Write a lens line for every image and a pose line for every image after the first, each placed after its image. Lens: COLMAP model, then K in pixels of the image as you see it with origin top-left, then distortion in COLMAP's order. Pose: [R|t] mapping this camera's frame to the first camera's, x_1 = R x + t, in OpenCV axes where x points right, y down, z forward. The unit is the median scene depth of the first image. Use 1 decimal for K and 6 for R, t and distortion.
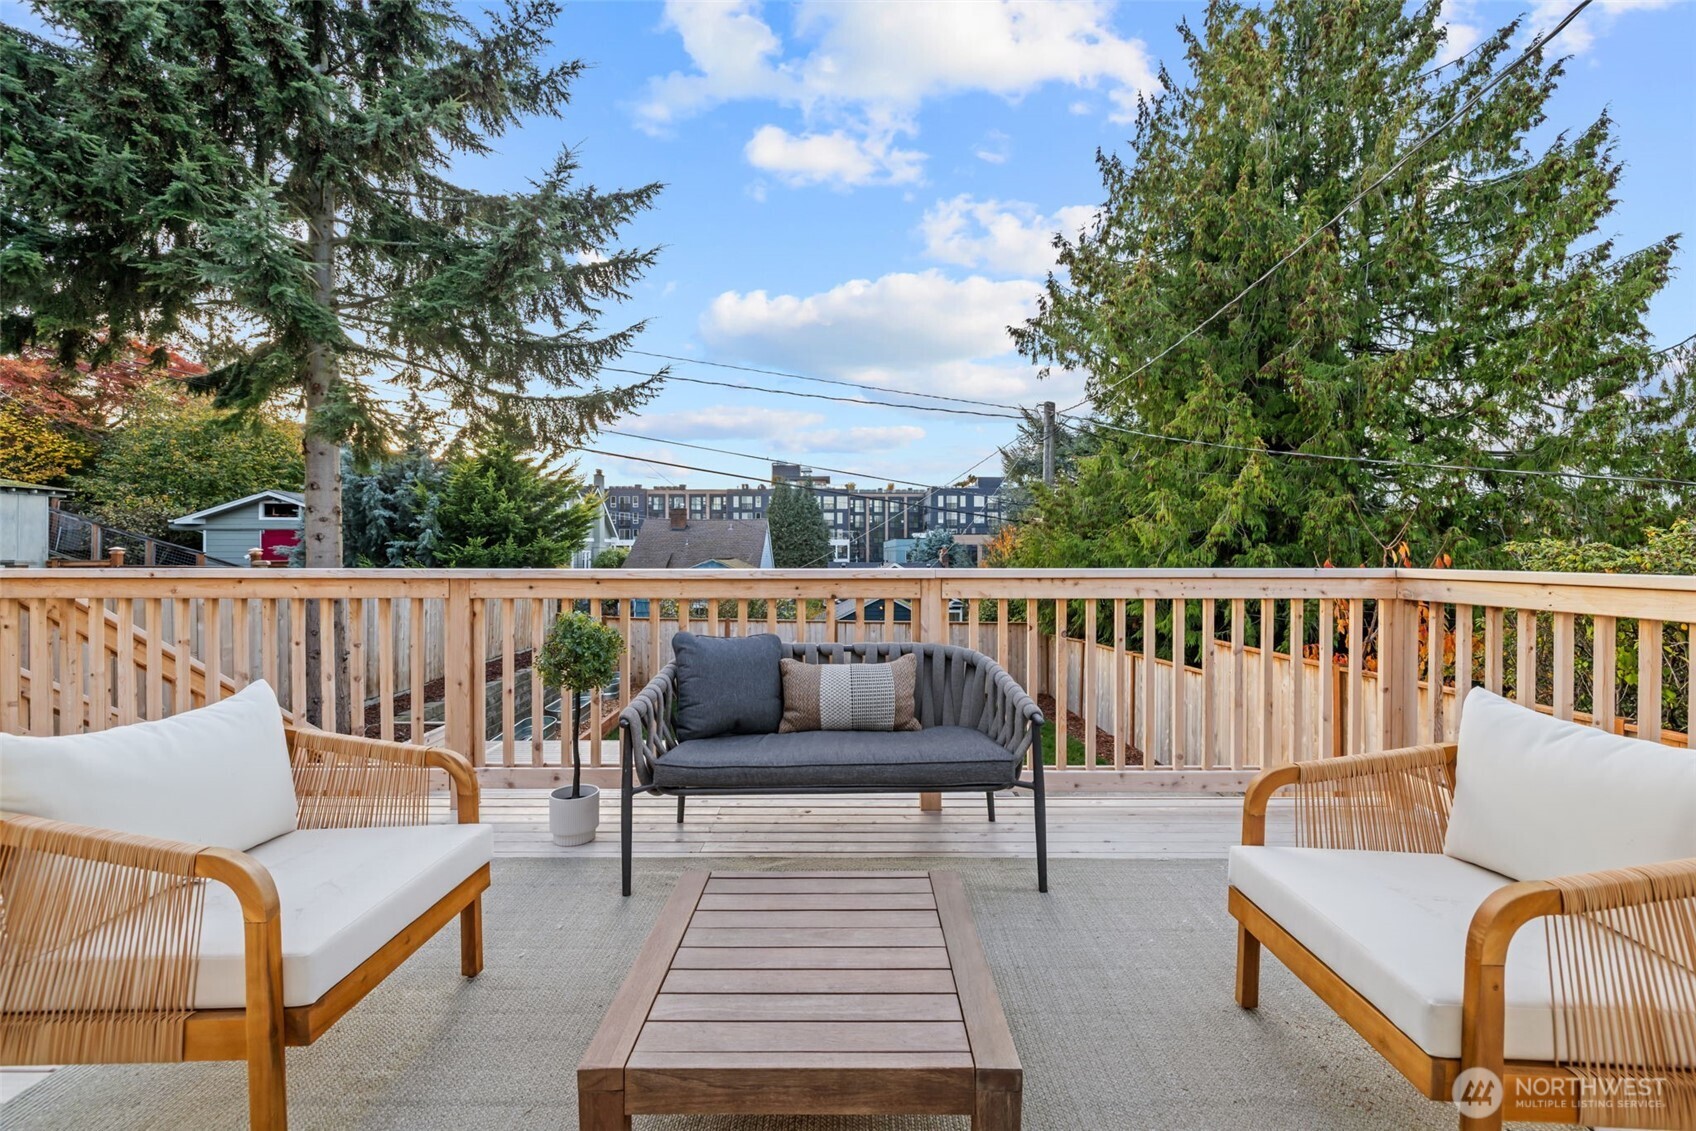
lens RADIAL K [[709.1, 0, 848.0], [0, 709.1, 565.5], [0, 0, 1]] dist [-0.001719, -0.000595]
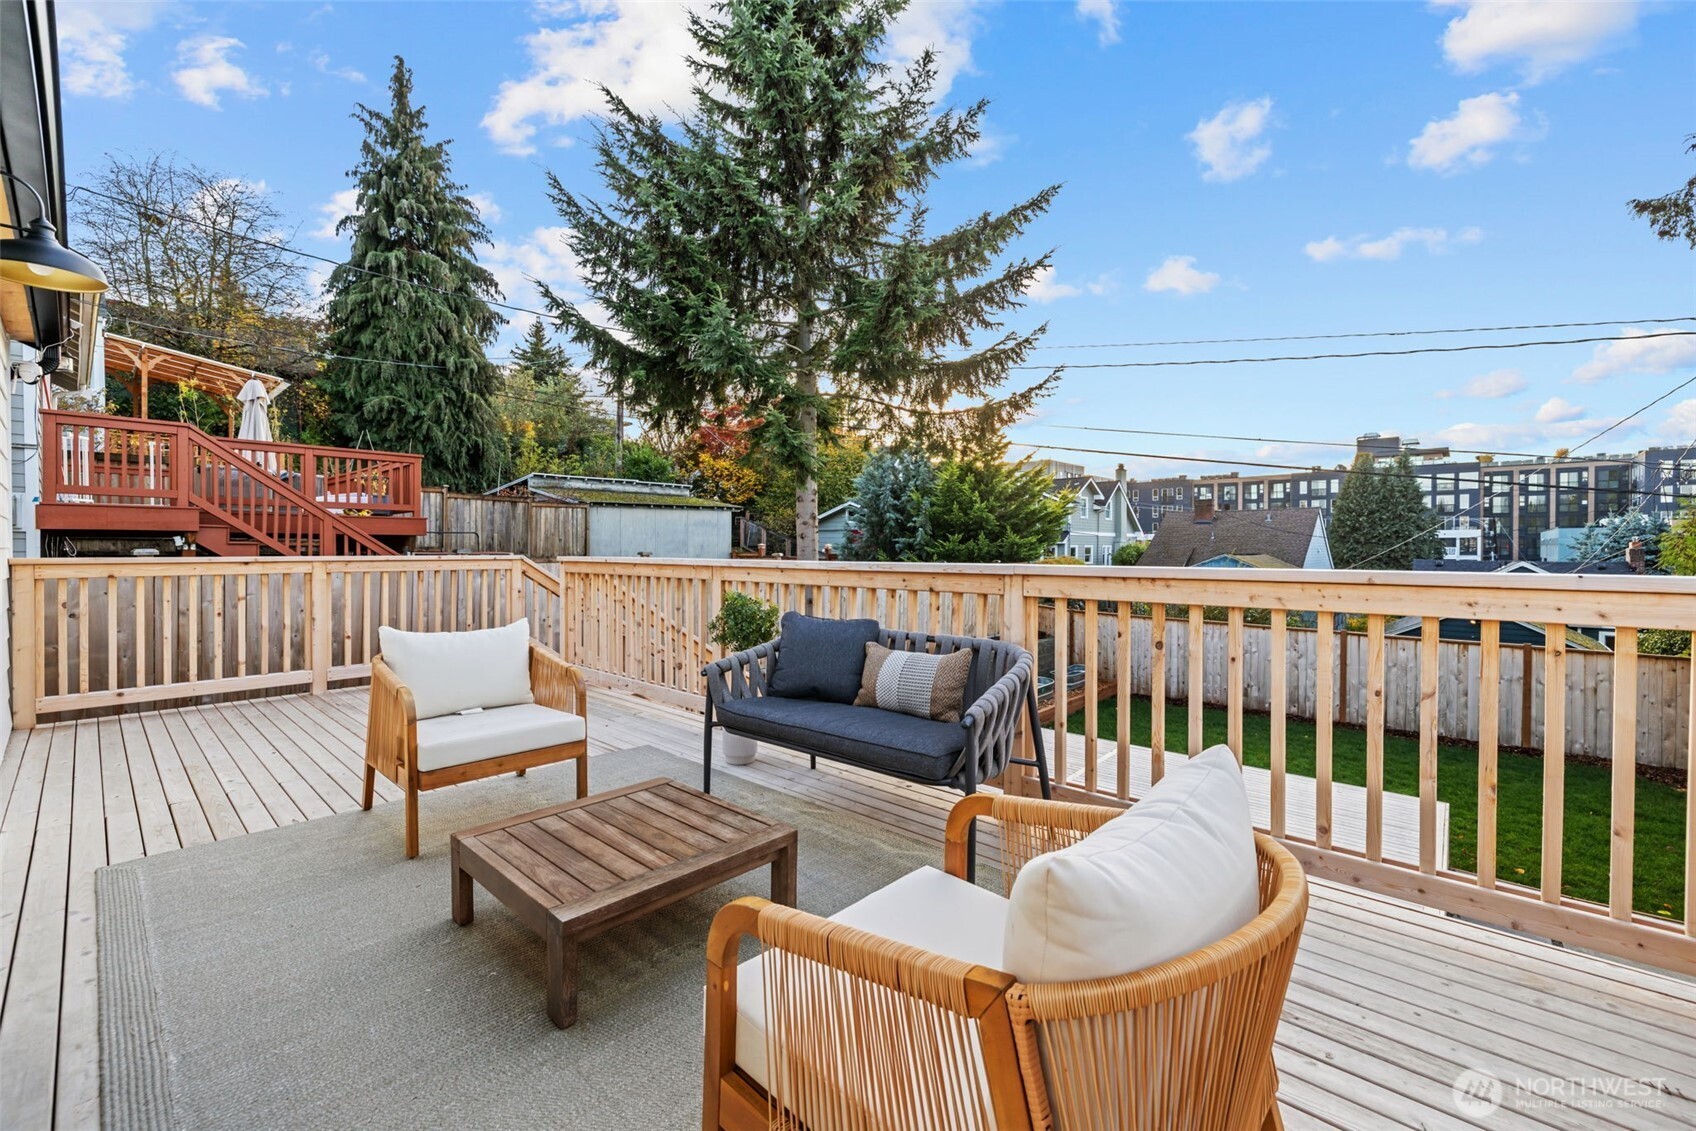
lens RADIAL K [[709.1, 0, 848.0], [0, 709.1, 565.5], [0, 0, 1]] dist [-0.001719, -0.000595]
pose [[0.736344, 0.016780, -0.676399, 0.112681], [-0.011787, 0.999859, 0.011972, -0.000578], [0.676505, -0.000843, 0.736438, 0.025344]]
